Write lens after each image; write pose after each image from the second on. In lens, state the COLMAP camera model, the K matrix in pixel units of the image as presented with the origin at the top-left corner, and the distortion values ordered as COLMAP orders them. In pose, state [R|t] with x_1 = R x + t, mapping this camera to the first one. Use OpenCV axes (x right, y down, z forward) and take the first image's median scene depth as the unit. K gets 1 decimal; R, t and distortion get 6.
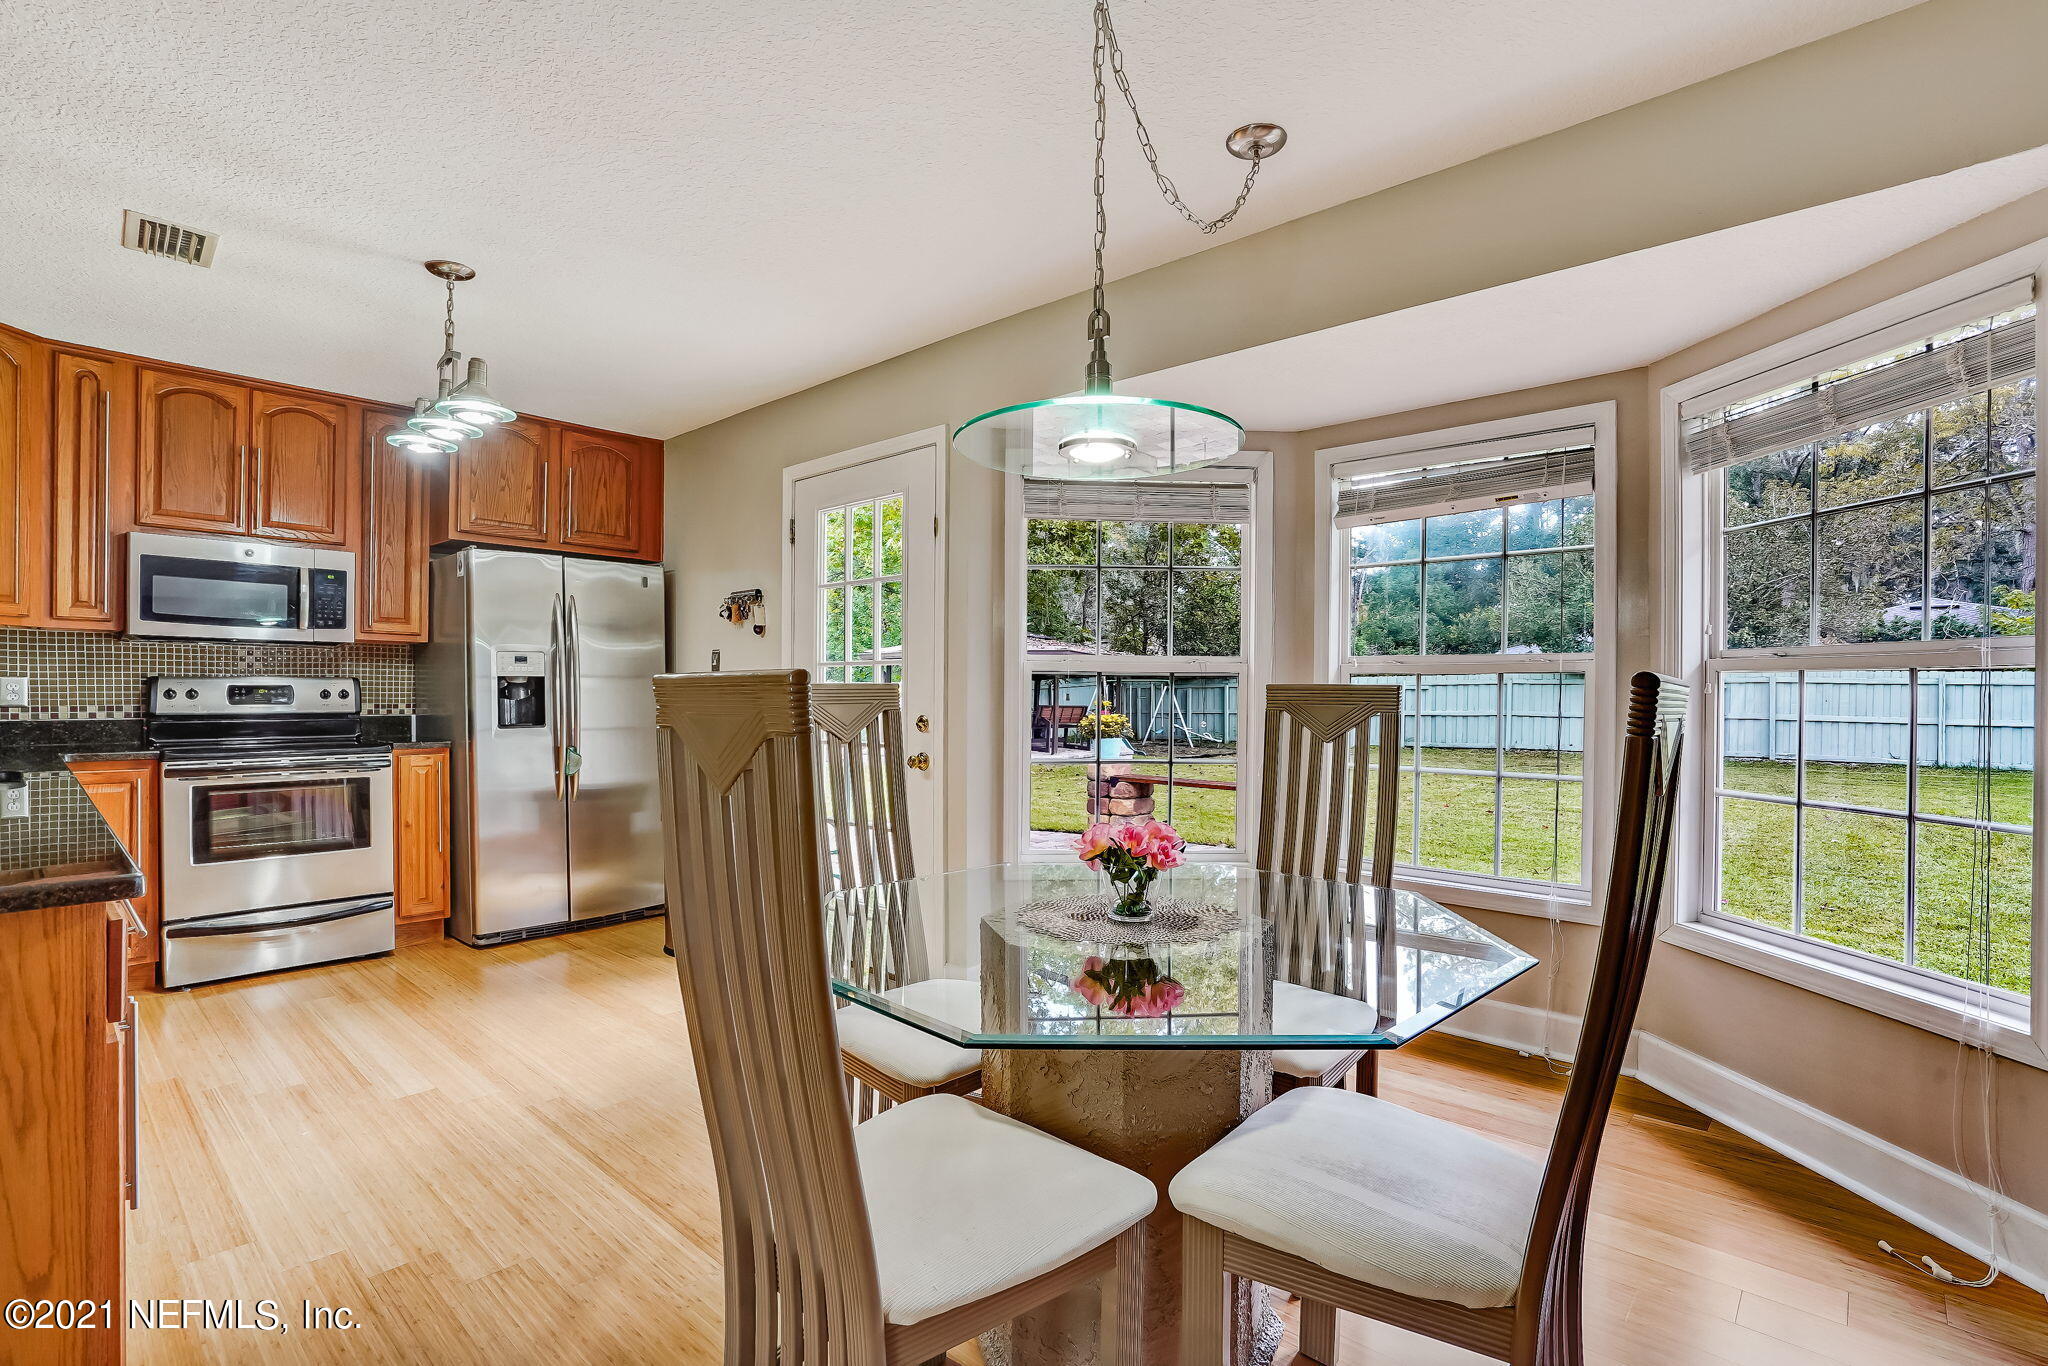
lens RADIAL K [[949.7, 0, 1014.2], [0, 949.7, 692.5], [0, 0, 1]] dist [-0.051541, 0.009733]
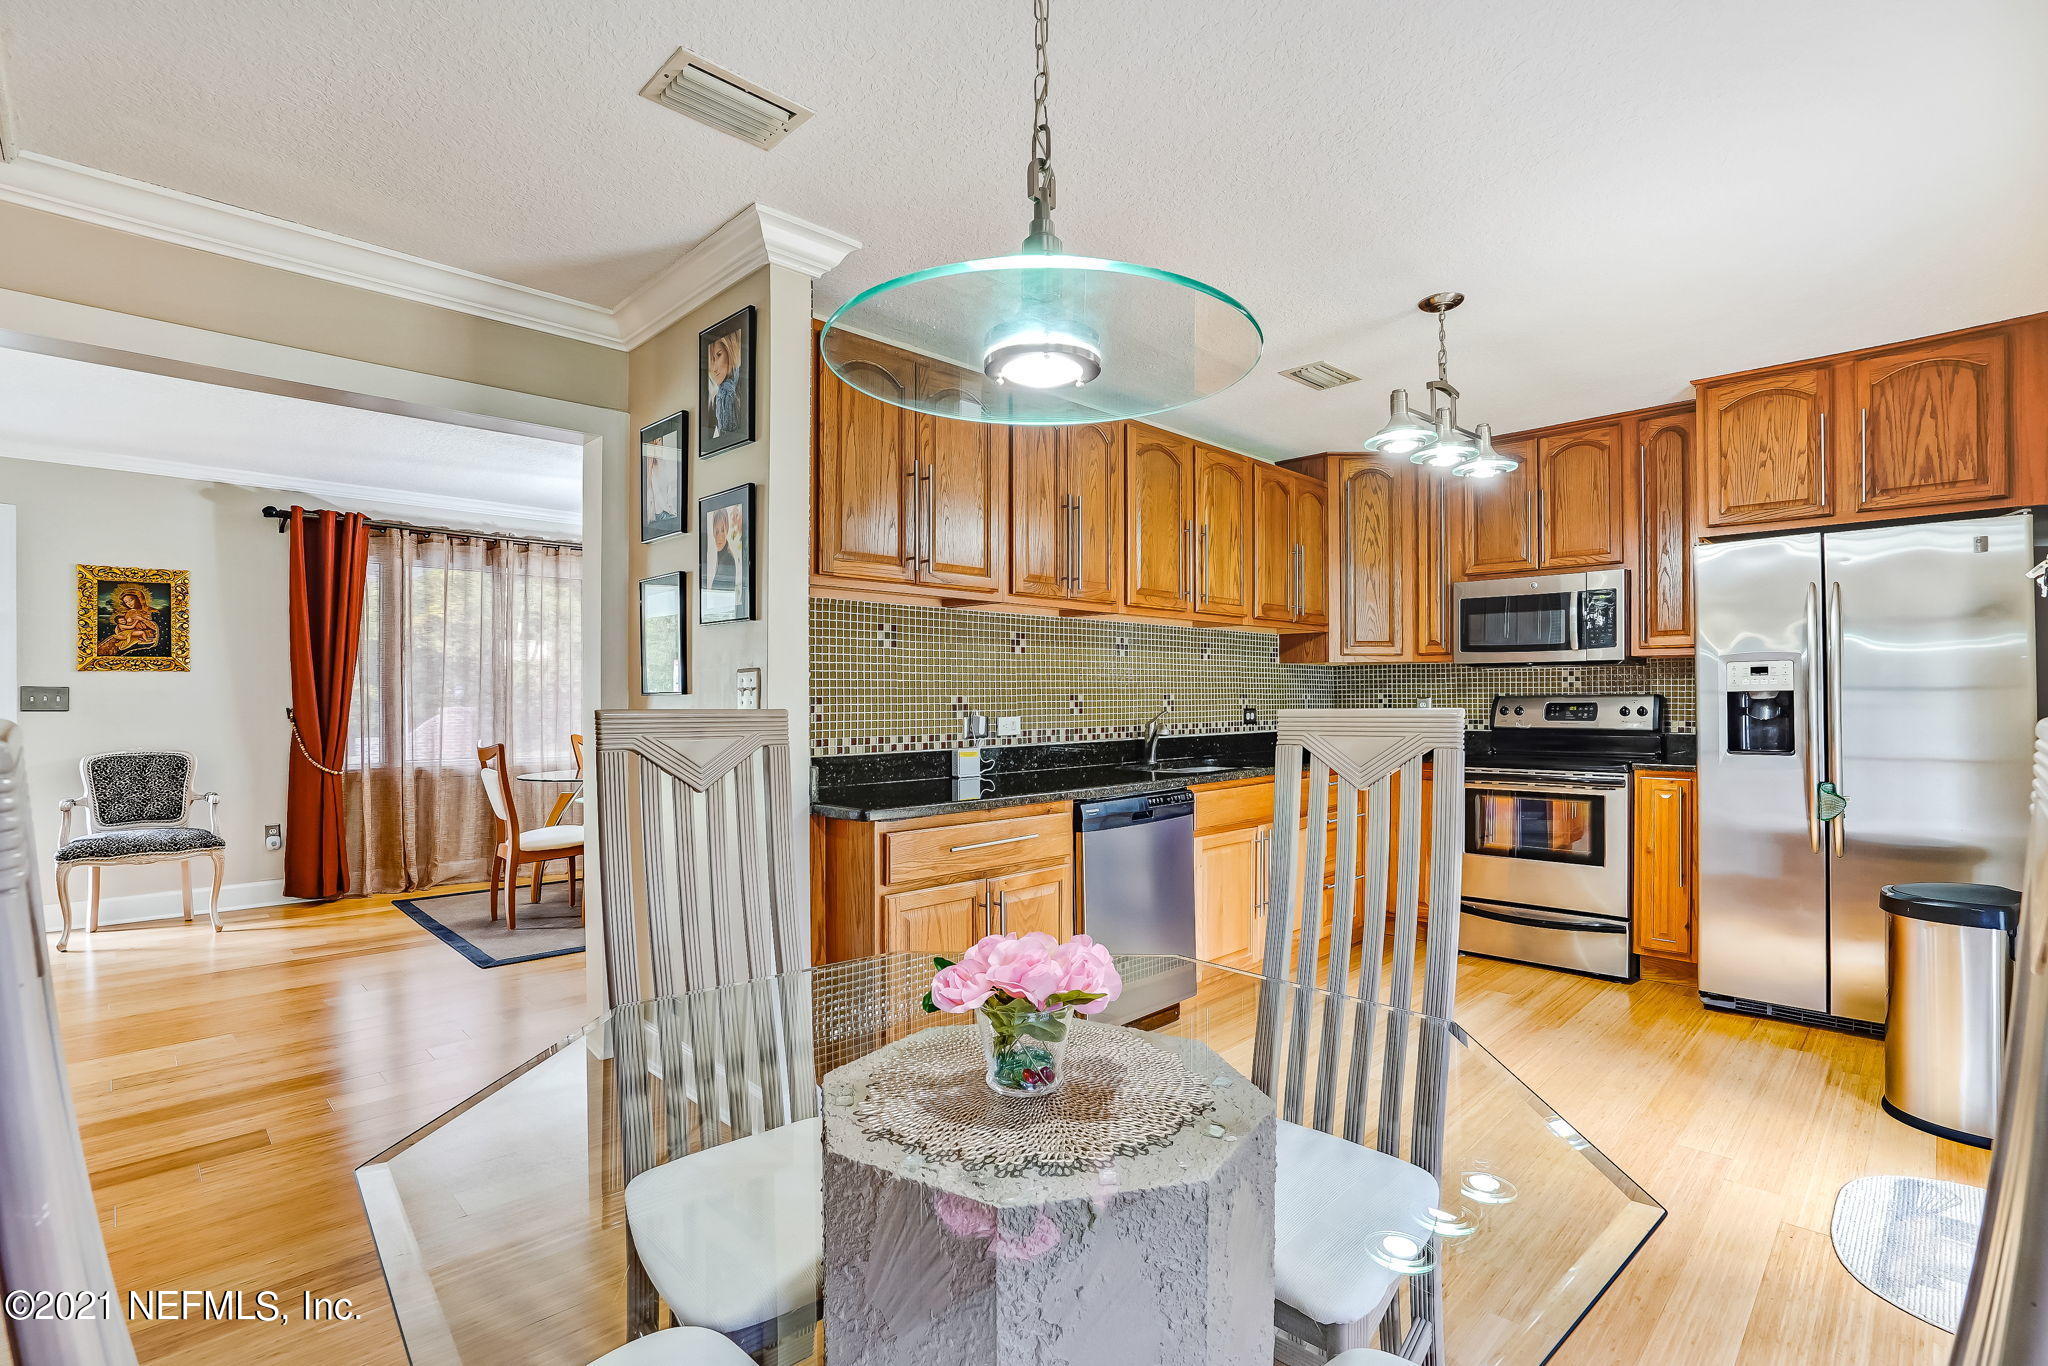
lens RADIAL K [[949.7, 0, 1020.3], [0, 949.7, 695.3], [0, 0, 1]] dist [-0.051541, 0.009733]
pose [[-0.057626, -0.010006, -0.998288, 0.317430], [0.001624, 0.999948, -0.010116, -0.006635], [0.998337, -0.002204, -0.057607, 0.413325]]
